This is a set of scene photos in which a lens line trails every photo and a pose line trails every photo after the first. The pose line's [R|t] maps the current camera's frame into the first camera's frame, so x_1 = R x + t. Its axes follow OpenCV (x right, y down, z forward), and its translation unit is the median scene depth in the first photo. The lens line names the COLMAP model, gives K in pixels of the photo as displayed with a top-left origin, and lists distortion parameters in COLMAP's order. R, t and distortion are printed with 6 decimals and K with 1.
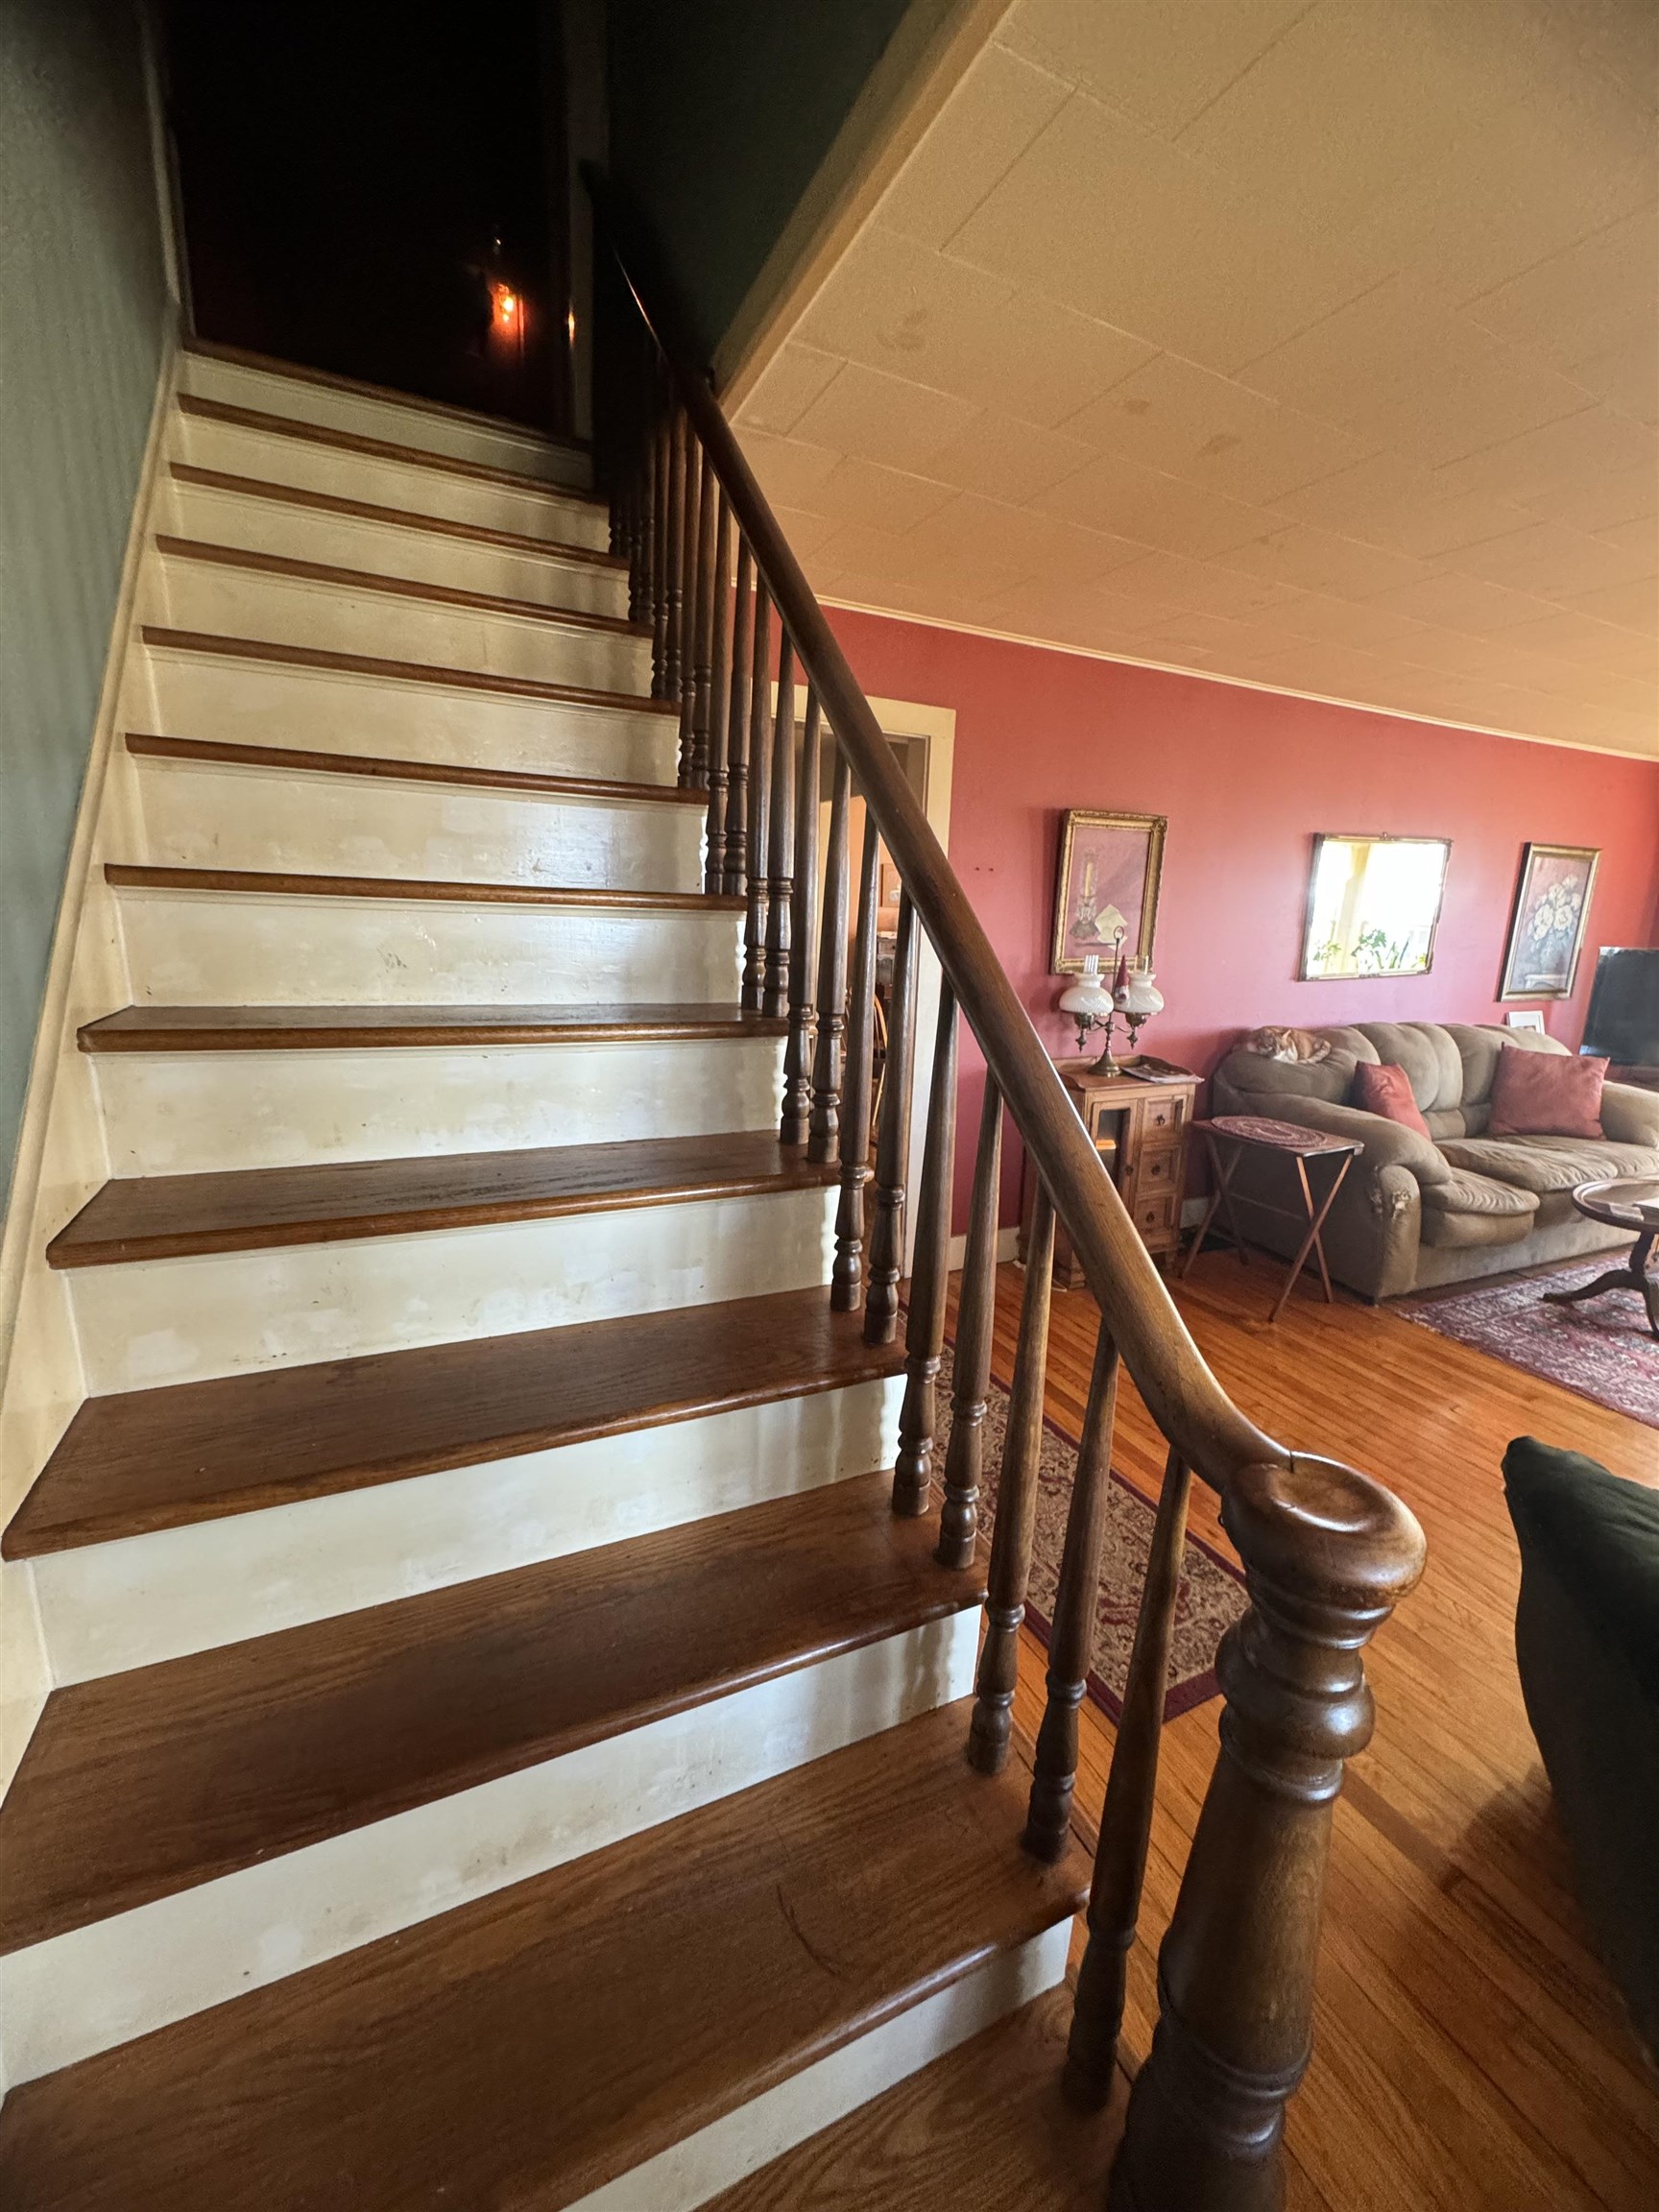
lens RADIAL K [[880.2, 0, 831.5], [0, 880.2, 1105.2], [0, 0, 1]] dist [-0.002716, -0.000435]
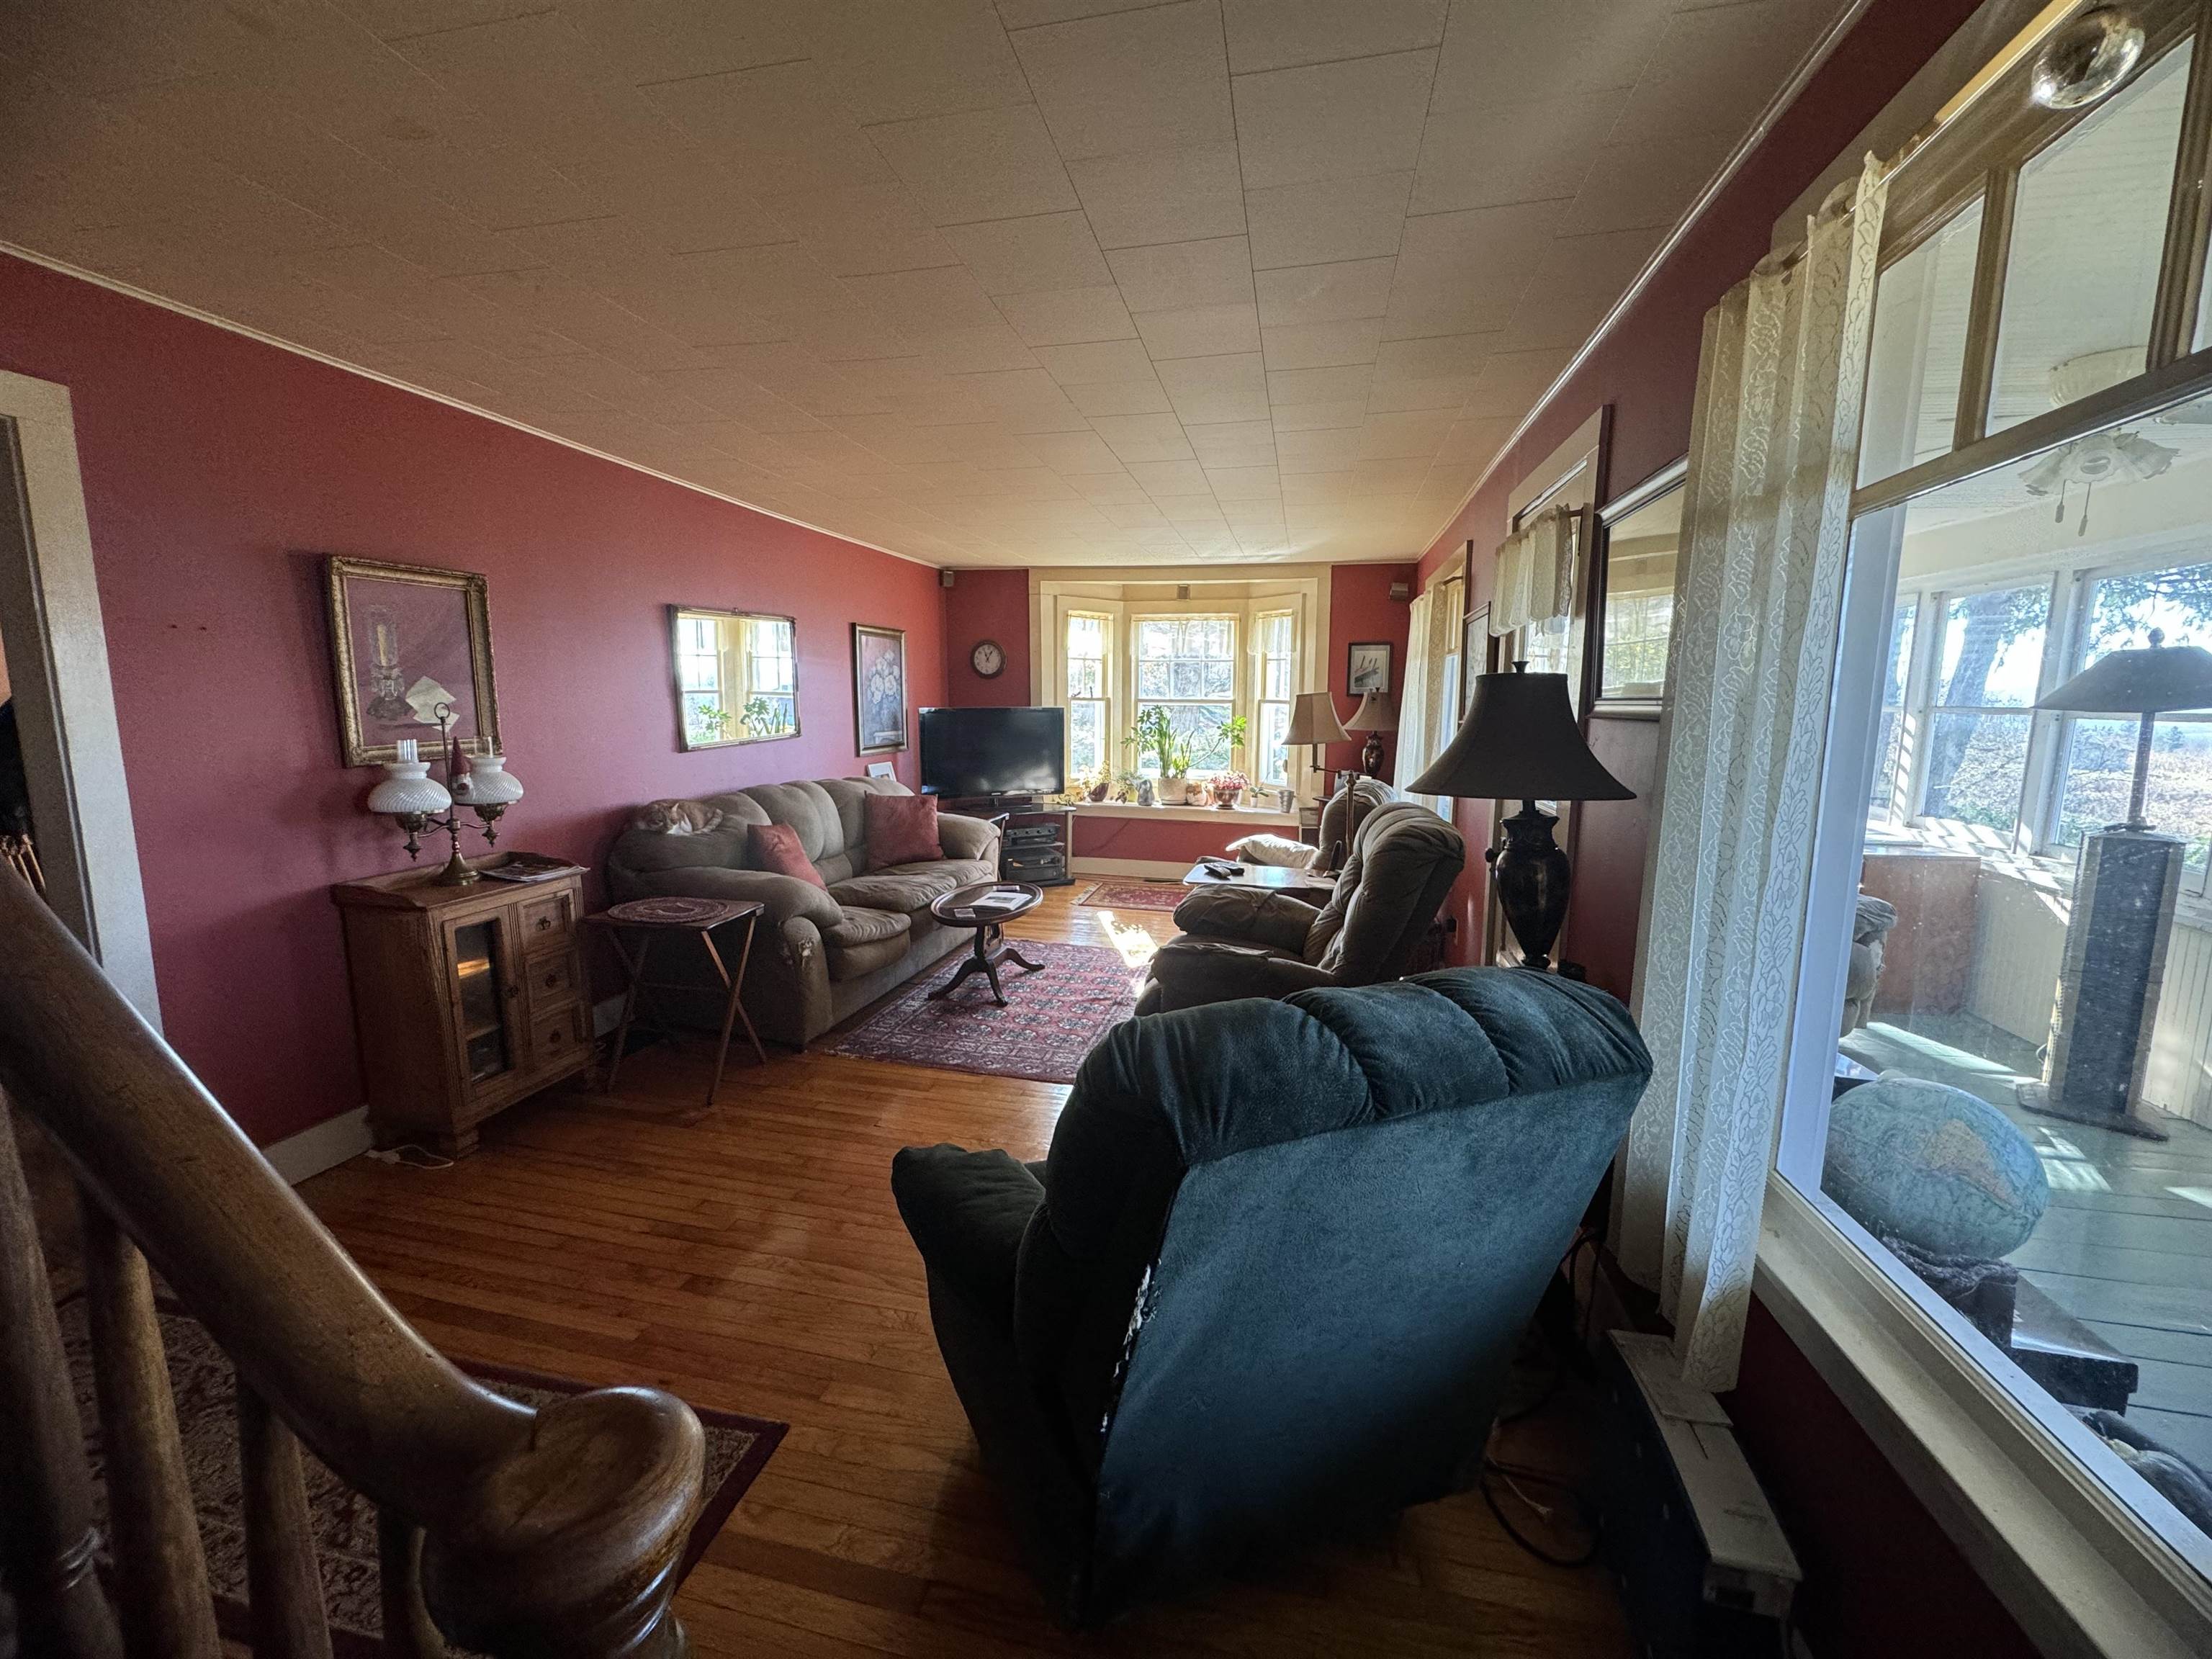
lens RADIAL K [[880.2, 0, 1108.4], [0, 880.2, 829.2], [0, 0, 1]] dist [-0.002716, -0.000435]
pose [[0.616424, -0.138768, 0.775090, 0.058977], [0.178703, 0.983318, 0.033927, -0.004364], [-0.766868, 0.117598, 0.630939, 0.022056]]
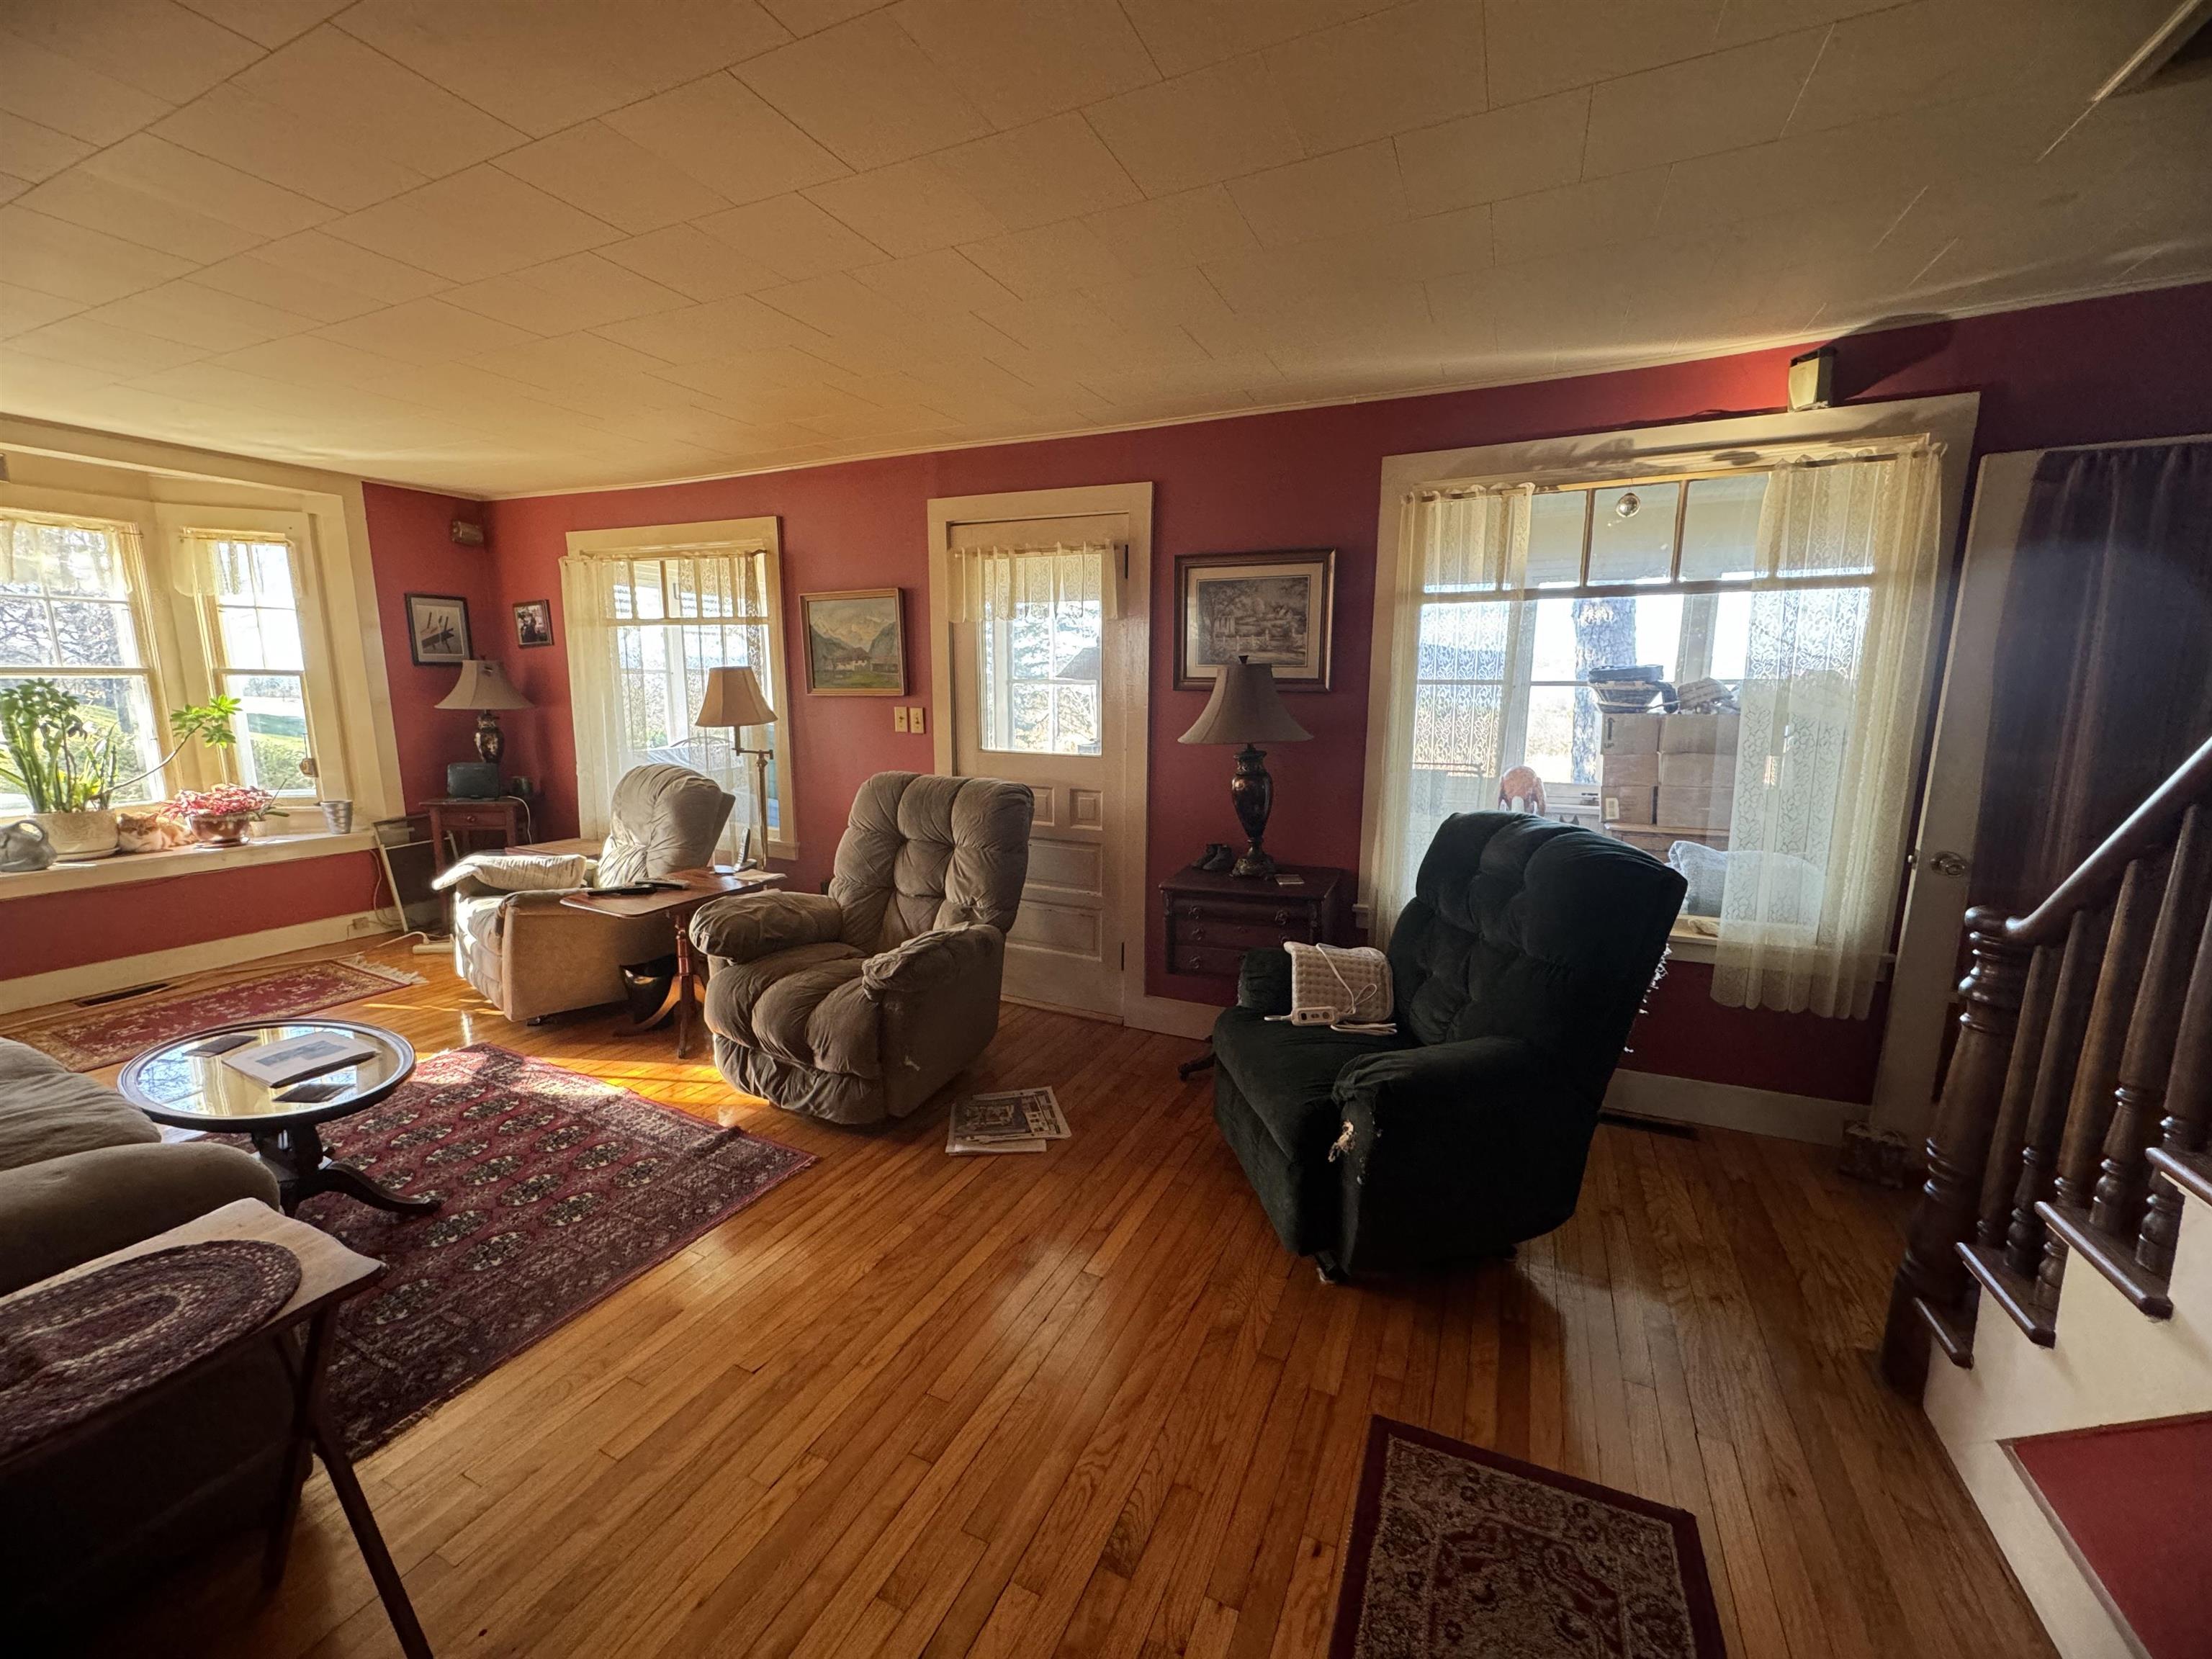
lens RADIAL K [[880.2, 0, 1107.9], [0, 880.2, 828.9], [0, 0, 1]] dist [-0.002716, -0.000435]
pose [[-0.635393, -0.167941, 0.753706, 0.060702], [0.139004, 0.935243, 0.325575, -0.177641], [-0.759575, 0.311636, -0.570902, 0.783527]]
